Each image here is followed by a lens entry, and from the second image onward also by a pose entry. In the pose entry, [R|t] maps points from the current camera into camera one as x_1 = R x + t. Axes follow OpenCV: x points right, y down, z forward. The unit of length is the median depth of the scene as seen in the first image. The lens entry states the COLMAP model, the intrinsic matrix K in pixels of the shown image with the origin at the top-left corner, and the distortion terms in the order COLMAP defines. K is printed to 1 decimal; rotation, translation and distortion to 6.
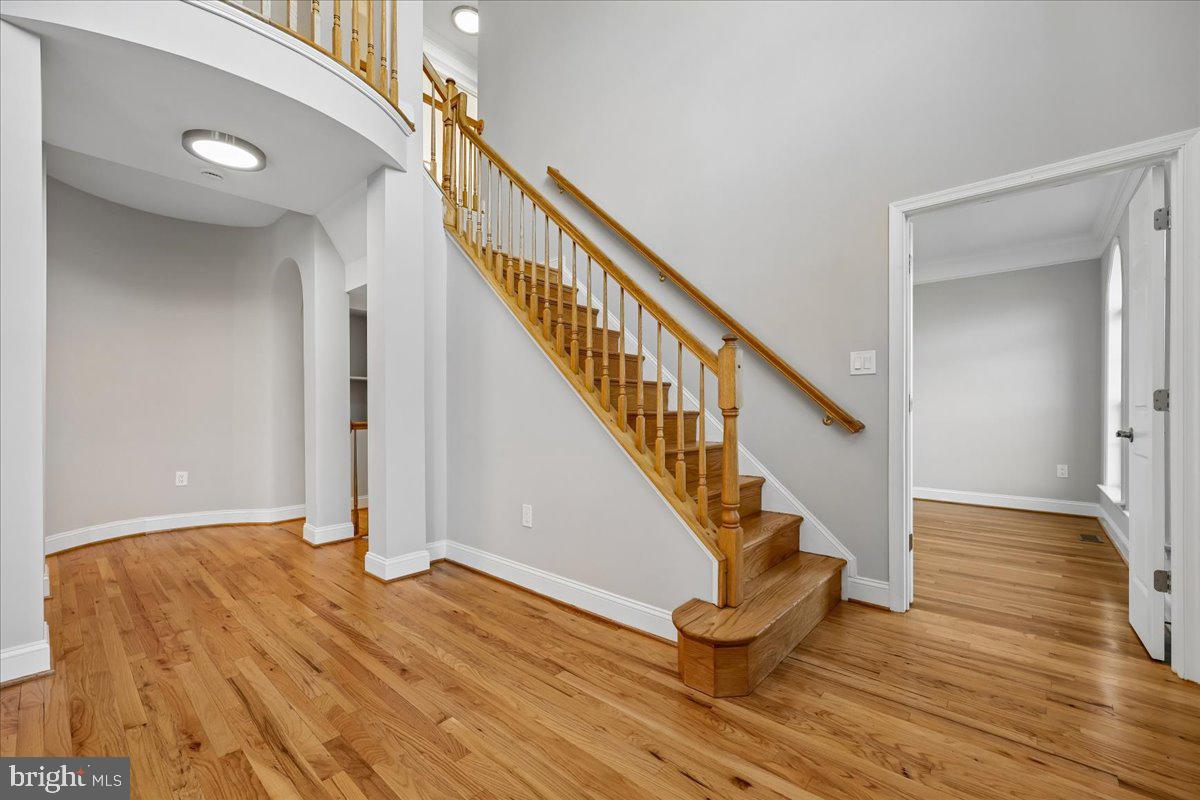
lens RADIAL K [[506.0, 0, 604.0], [0, 506.0, 406.2], [0, 0, 1]] dist [-0.000127, -0.000093]
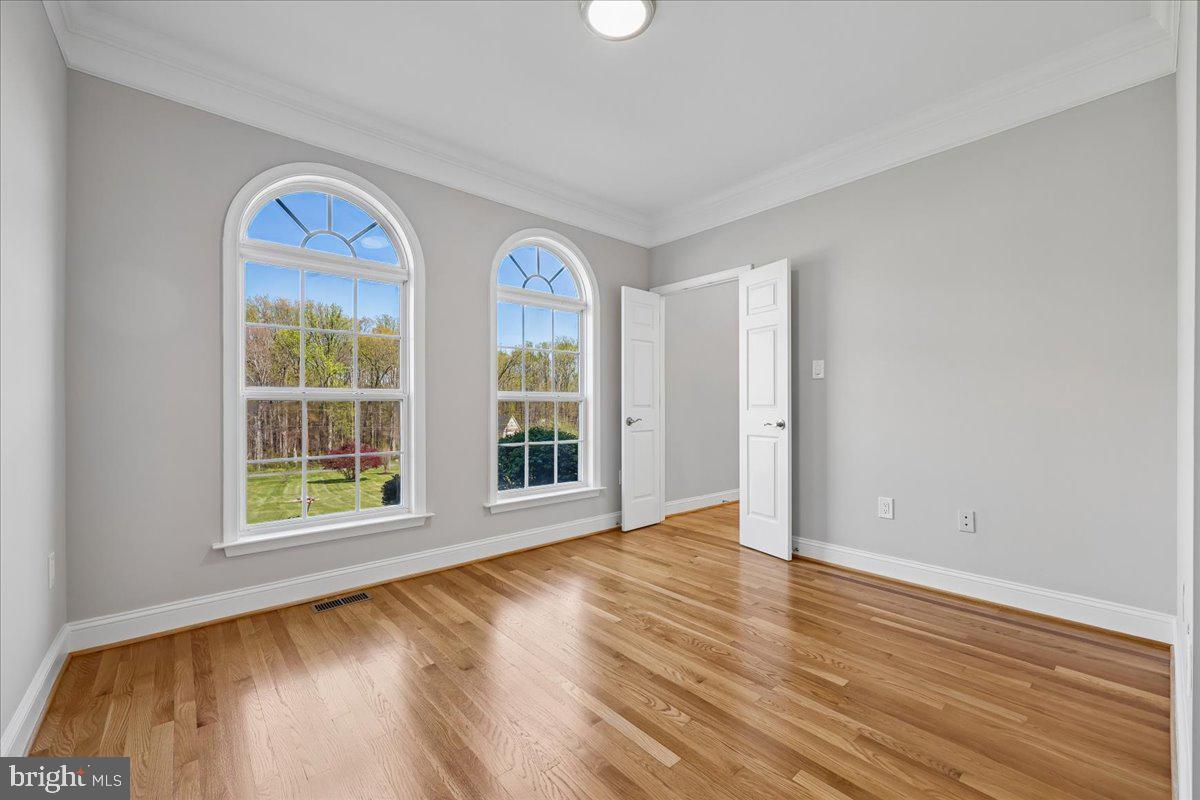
lens RADIAL K [[506.0, 0, 604.0], [0, 506.0, 406.2], [0, 0, 1]] dist [-0.000127, -0.000093]
pose [[-0.990929, 0.002890, 0.134358, 0.761673], [0.003062, 0.999995, 0.001077, -0.007657], [-0.134354, 0.001479, -0.990932, 2.377568]]
